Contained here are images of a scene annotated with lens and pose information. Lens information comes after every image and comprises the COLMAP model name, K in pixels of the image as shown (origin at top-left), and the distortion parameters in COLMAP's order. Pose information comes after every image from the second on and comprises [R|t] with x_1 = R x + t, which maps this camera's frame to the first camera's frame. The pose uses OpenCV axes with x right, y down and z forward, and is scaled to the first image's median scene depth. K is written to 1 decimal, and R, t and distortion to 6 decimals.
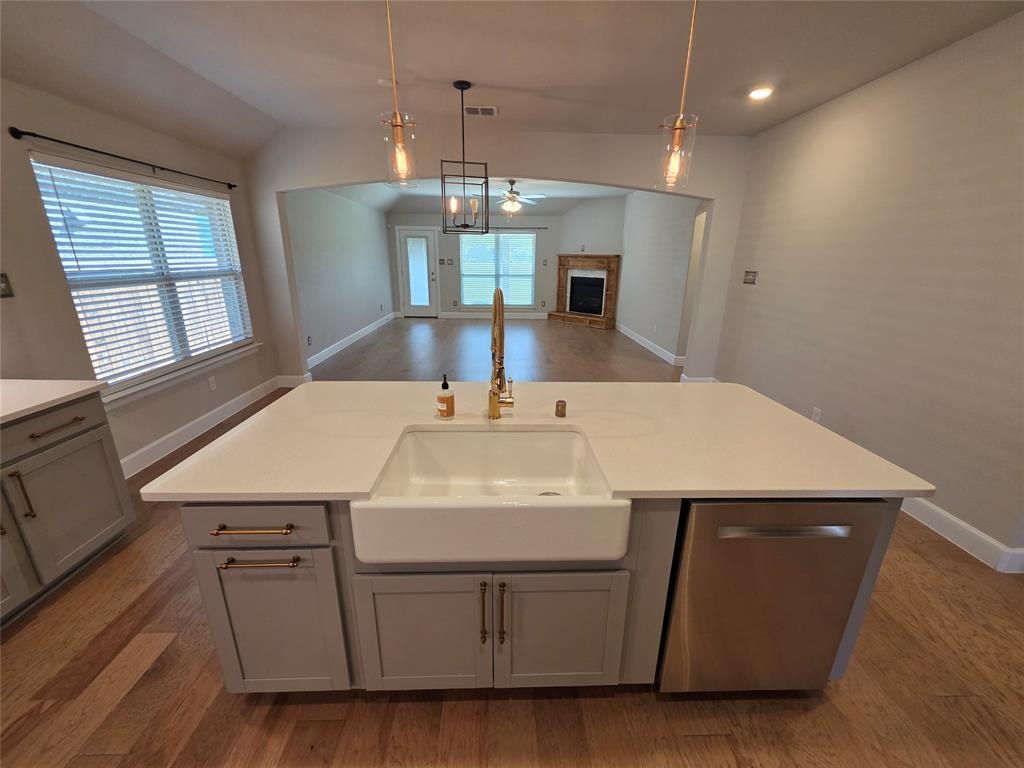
lens RADIAL K [[411.2, 0, 512.0], [0, 411.2, 384.0], [0, 0, 1]] dist [0.002674, -0.000099]
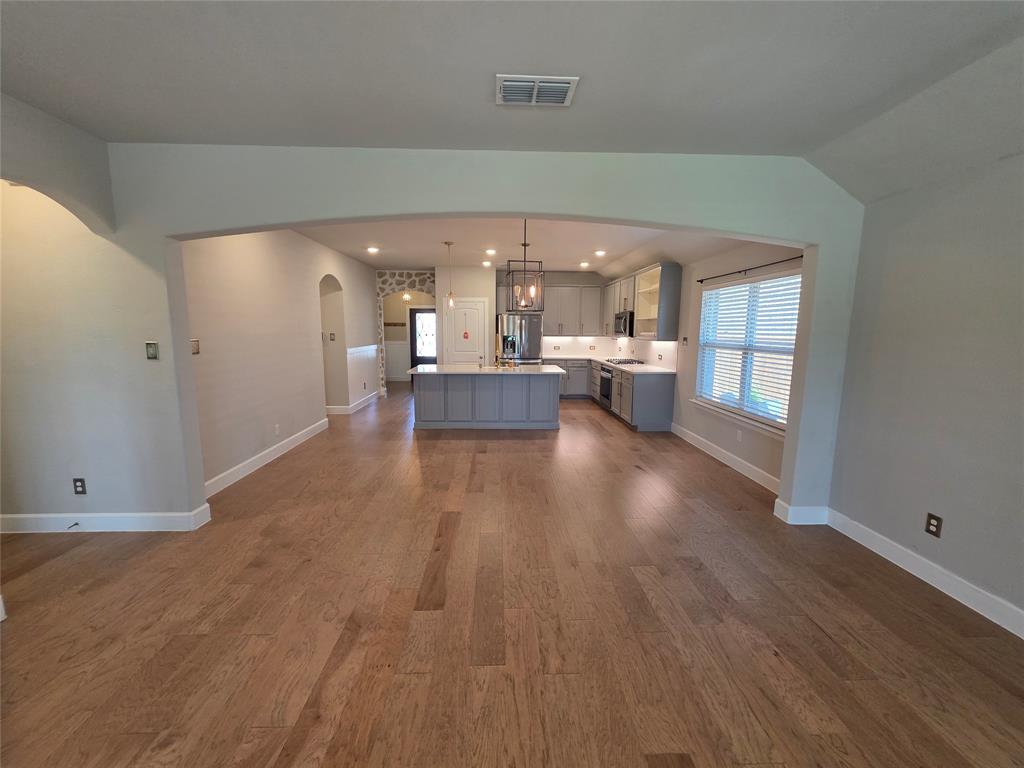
lens RADIAL K [[407.6, 0, 510.8], [0, 407.6, 381.3], [0, 0, 1]] dist [0.001566, -0.000171]
pose [[-0.999799, -0.016986, -0.010695, -0.021924], [-0.019913, 0.906330, 0.422100, -0.253769], [0.002523, 0.422228, -0.906486, 0.809133]]
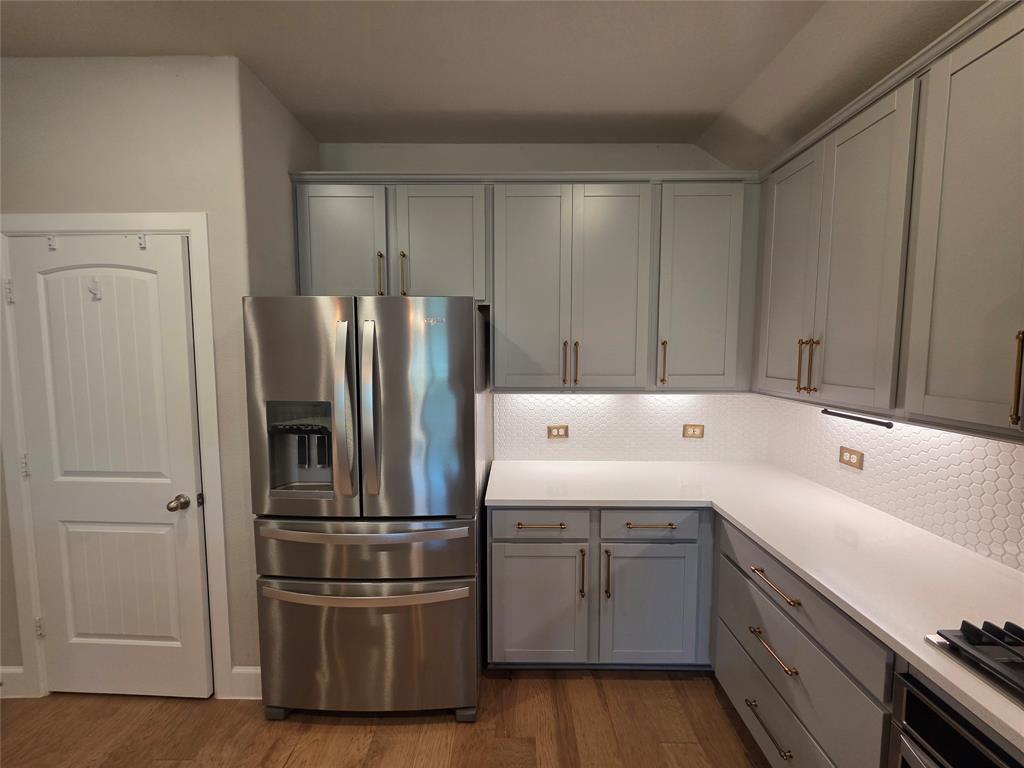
lens RADIAL K [[407.6, 0, 510.8], [0, 407.6, 381.3], [0, 0, 1]] dist [0.001566, -0.000171]
pose [[-0.999284, -0.017852, 0.033352, -0.121874], [-0.004014, 0.926705, 0.375769, -0.037978], [-0.037616, 0.375366, -0.926113, 0.101223]]
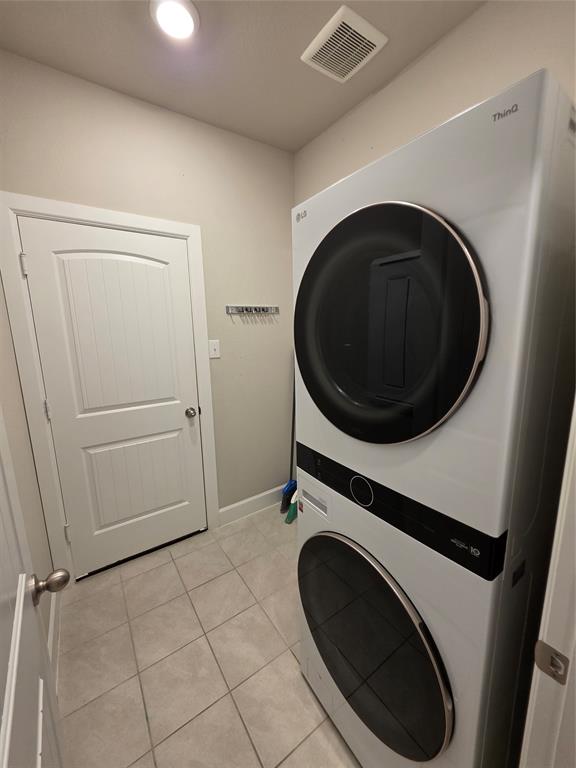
lens RADIAL K [[305.7, 0, 291.9], [0, 305.7, 382.3], [0, 0, 1]] dist [0.001566, -0.000171]
pose [[-0.832699, 0.099195, -0.544769, 0.090979], [-0.164361, 0.895206, 0.414237, -0.040302], [0.528771, 0.434473, -0.729133, 0.146014]]
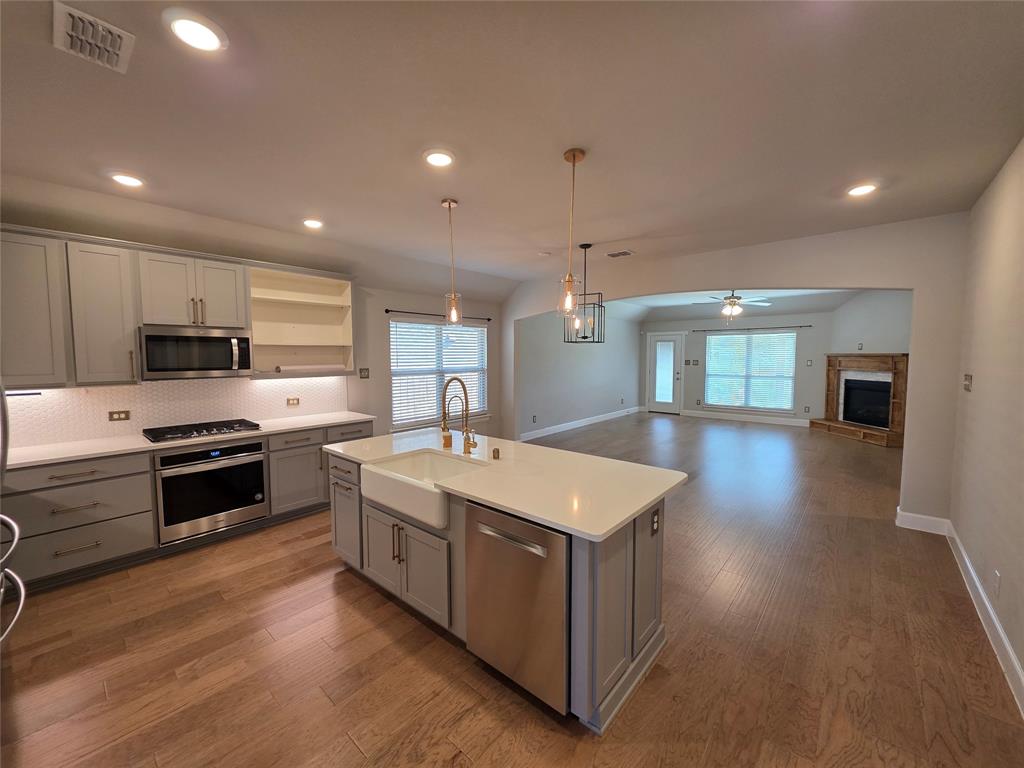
lens RADIAL K [[407.6, 0, 510.8], [0, 407.6, 381.3], [0, 0, 1]] dist [0.001566, -0.000171]
pose [[0.733271, 0.028531, -0.679338, 0.218793], [-0.191007, 0.967530, -0.165537, 0.007091], [0.652557, 0.251141, 0.714911, -0.024989]]
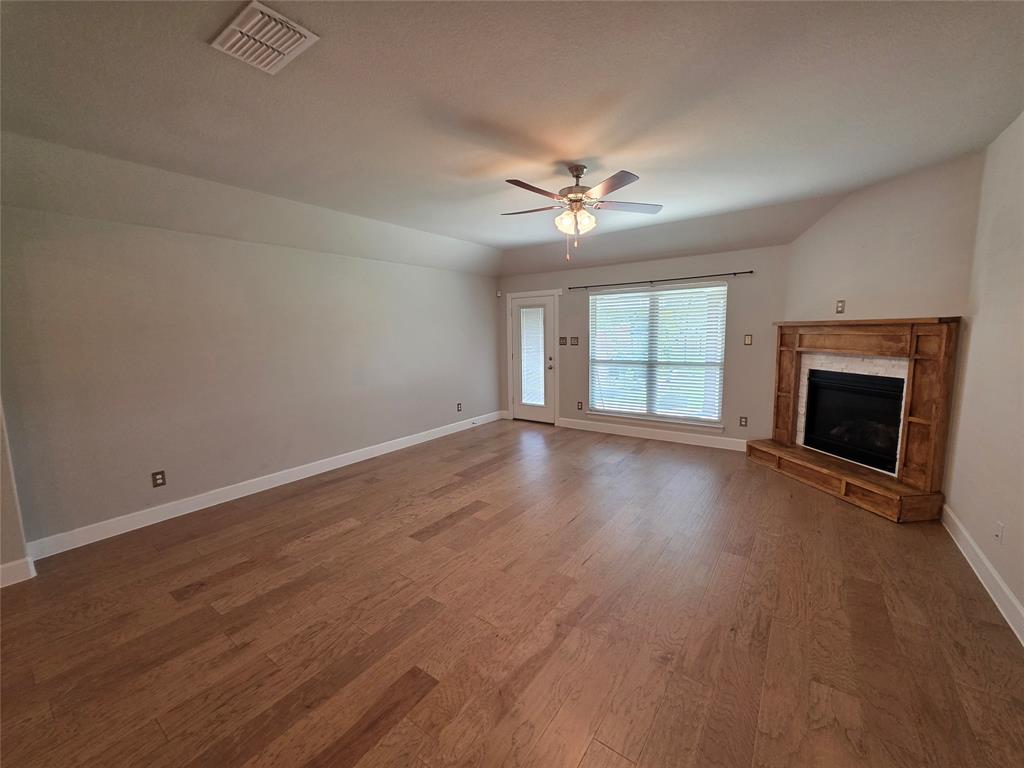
lens RADIAL K [[411.2, 0, 512.0], [0, 411.2, 384.0], [0, 0, 1]] dist [0.002674, -0.000099]
pose [[0.793098, 0.050114, -0.607028, 0.167509], [-0.154374, 0.980607, -0.120739, -0.150813], [0.589206, 0.189467, 0.785455, 0.491397]]
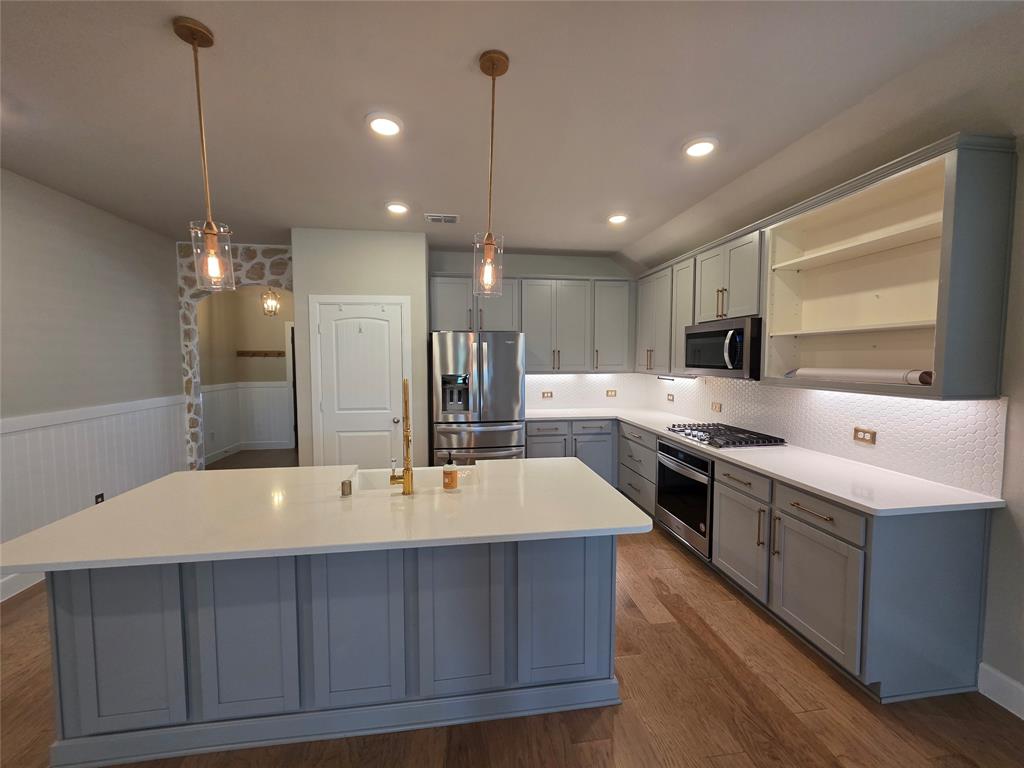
lens RADIAL K [[411.2, 0, 512.0], [0, 411.2, 384.0], [0, 0, 1]] dist [0.002674, -0.000099]
pose [[-0.993217, -0.004071, -0.116205, -0.034855], [-0.045759, 0.932430, 0.358443, -0.113049], [0.106894, 0.361329, -0.926291, 0.358269]]
